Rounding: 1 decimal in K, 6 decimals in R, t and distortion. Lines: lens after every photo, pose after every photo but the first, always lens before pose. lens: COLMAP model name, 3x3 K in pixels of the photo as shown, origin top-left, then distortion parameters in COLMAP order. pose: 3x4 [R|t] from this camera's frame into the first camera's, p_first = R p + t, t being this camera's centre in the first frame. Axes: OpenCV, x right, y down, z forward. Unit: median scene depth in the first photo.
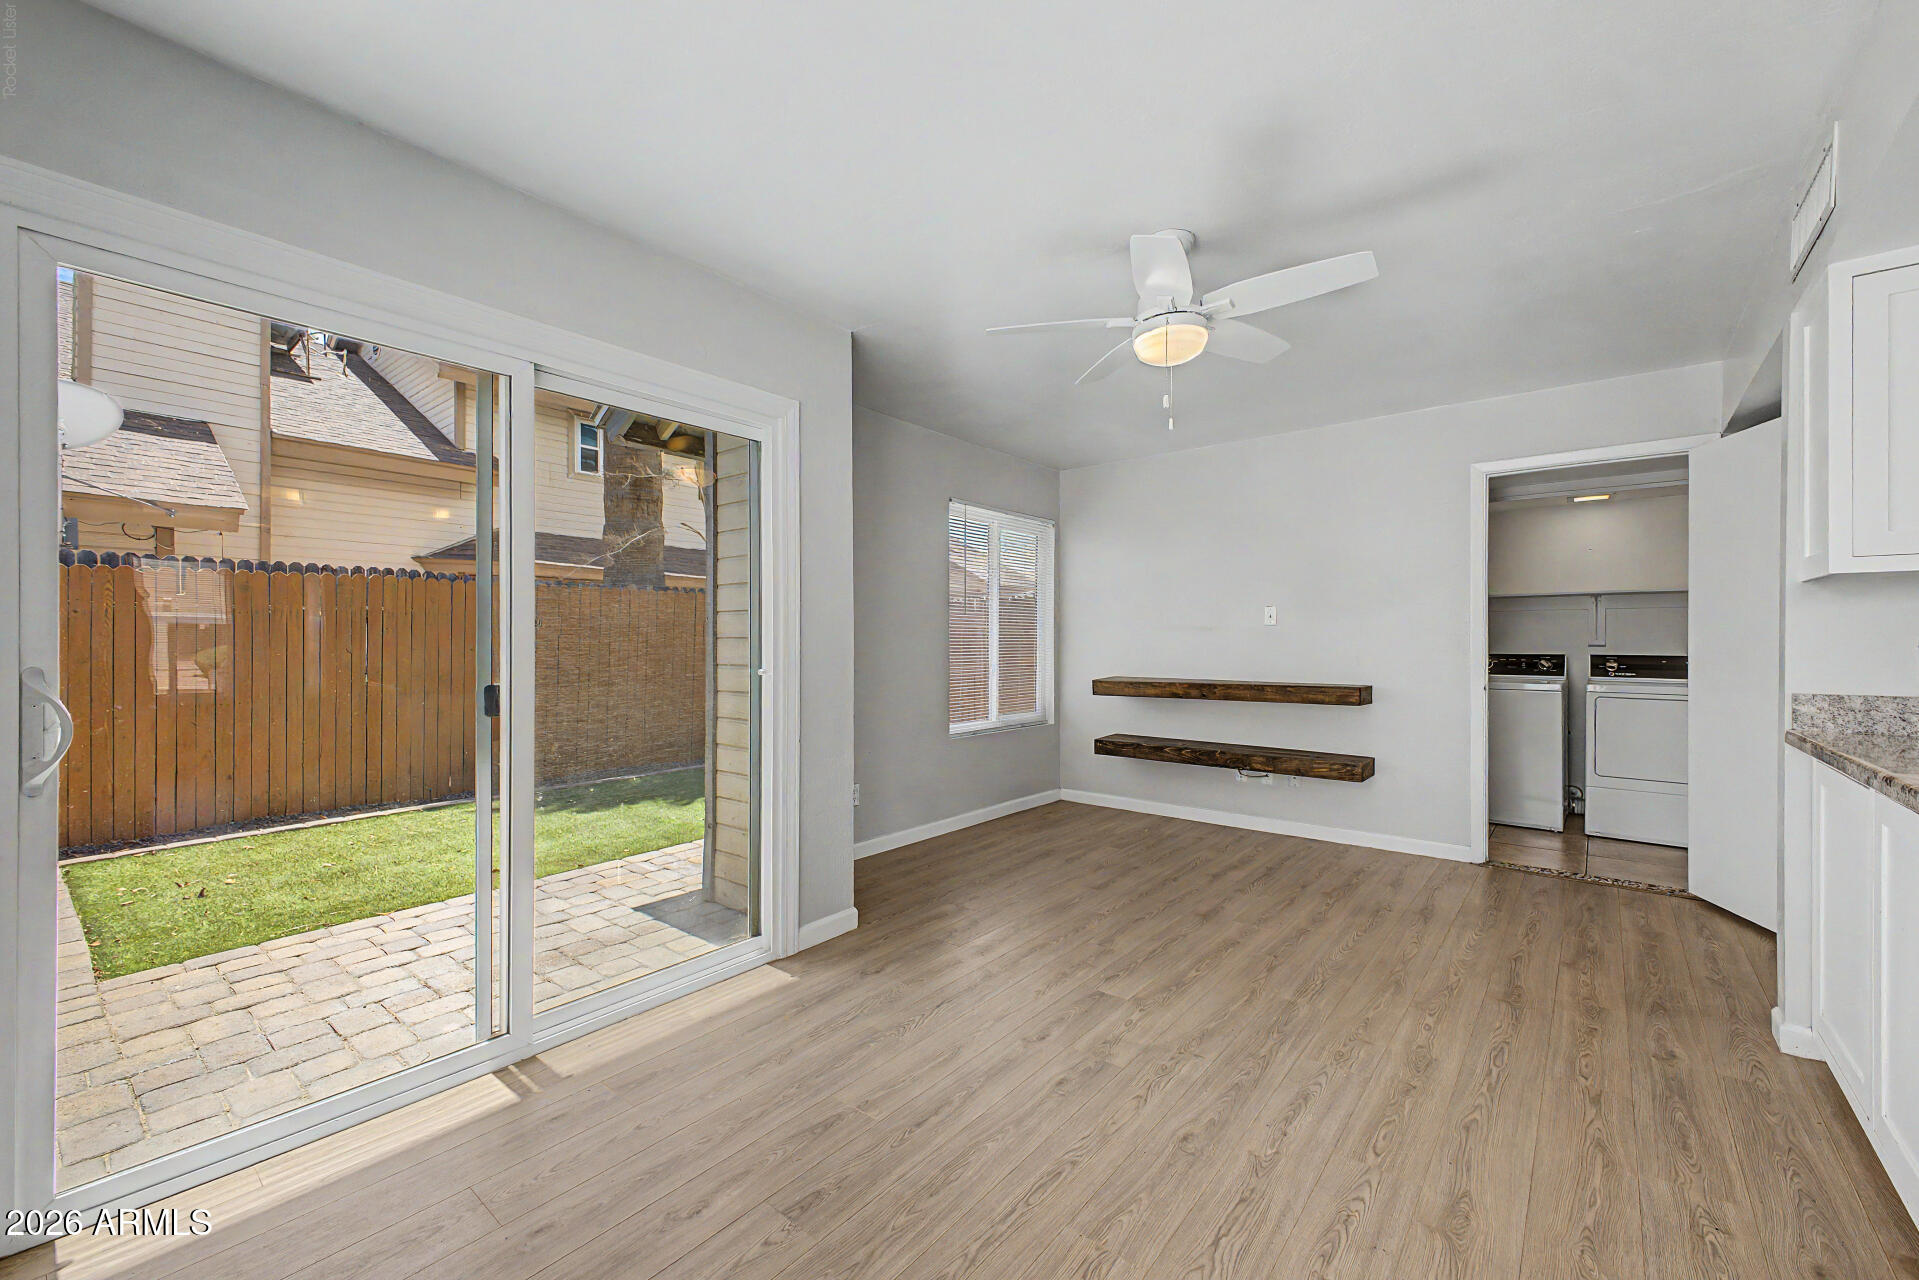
lens RADIAL K [[761.8, 0, 950.7], [0, 761.8, 643.3], [0, 0, 1]] dist [0.011810, -0.001911]
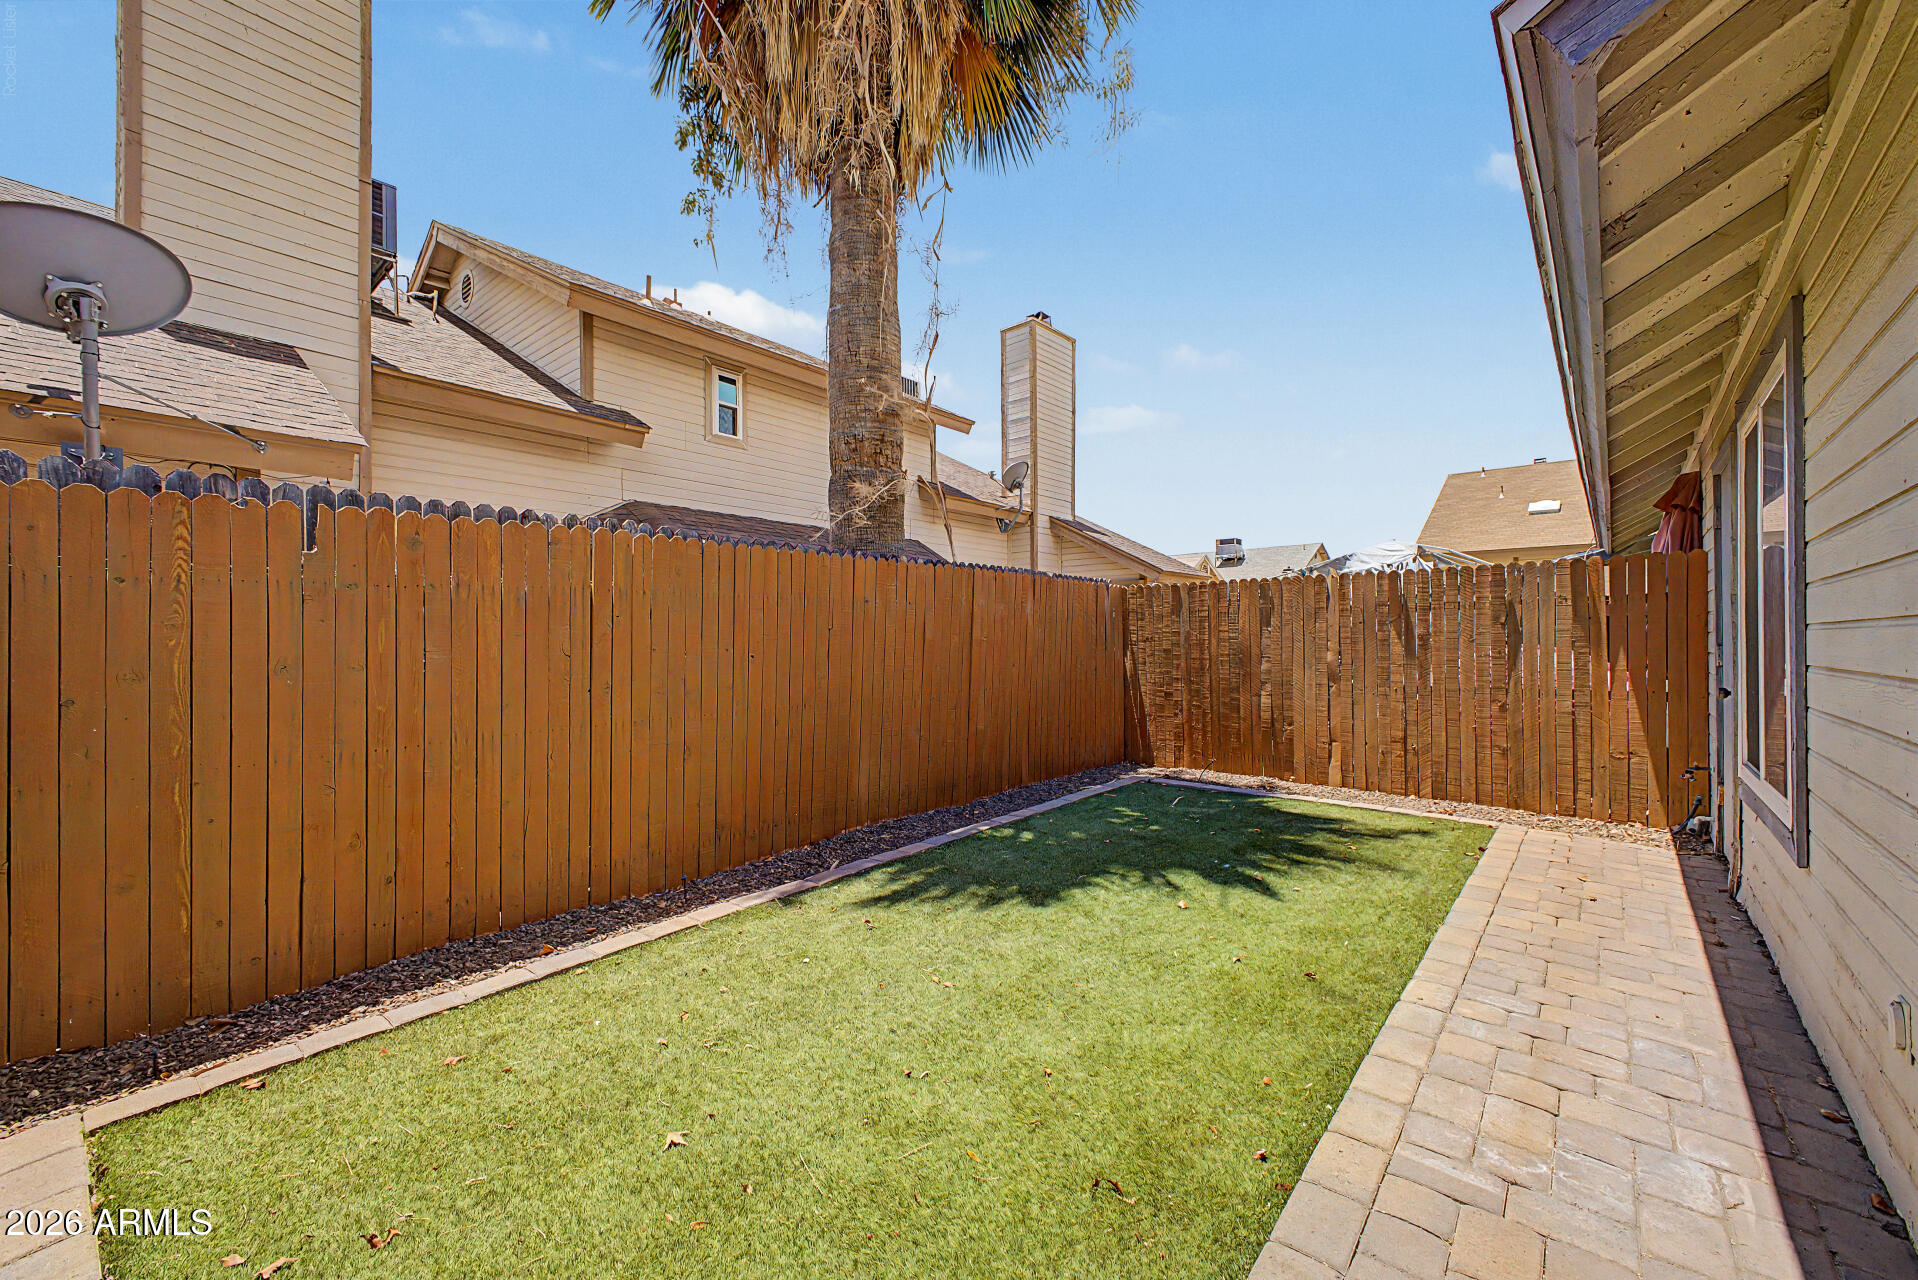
lens RADIAL K [[761.4, 0, 958.0], [0, 761.4, 639.2], [0, 0, 1]] dist [0.011810, -0.001911]
pose [[0.999746, -0.007122, -0.021385, -0.316756], [0.007049, 0.999969, -0.003502, 0.002035], [0.021409, 0.003350, 0.999765, 0.279381]]
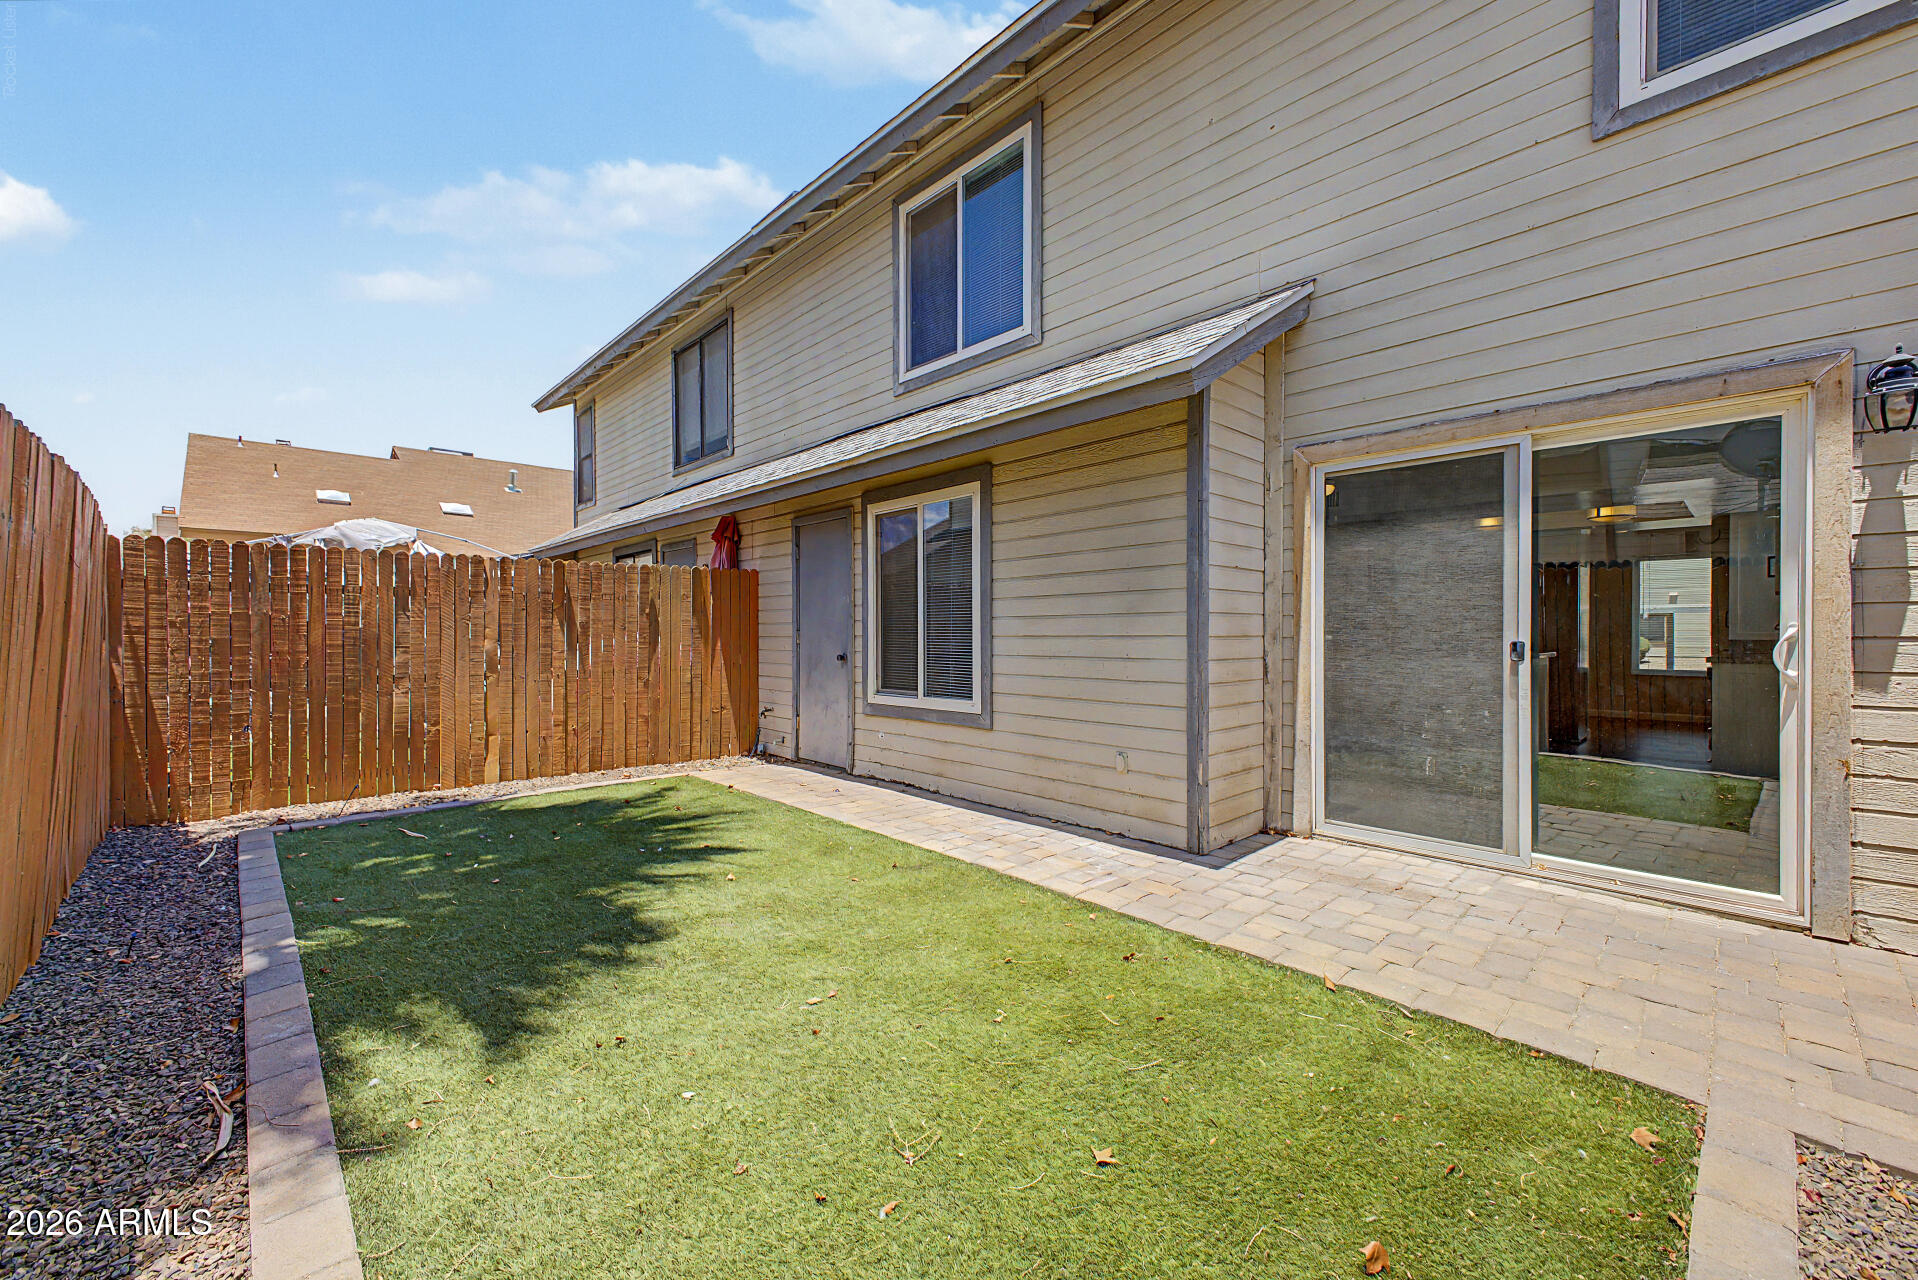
lens RADIAL K [[761.4, 0, 965.2], [0, 761.4, 629.1], [0, 0, 1]] dist [0.011810, -0.001911]
pose [[0.096875, 0.001176, 0.995296, -0.603384], [0.006008, 0.999980, -0.001766, 0.007722], [-0.995278, 0.006151, 0.096866, 0.516767]]
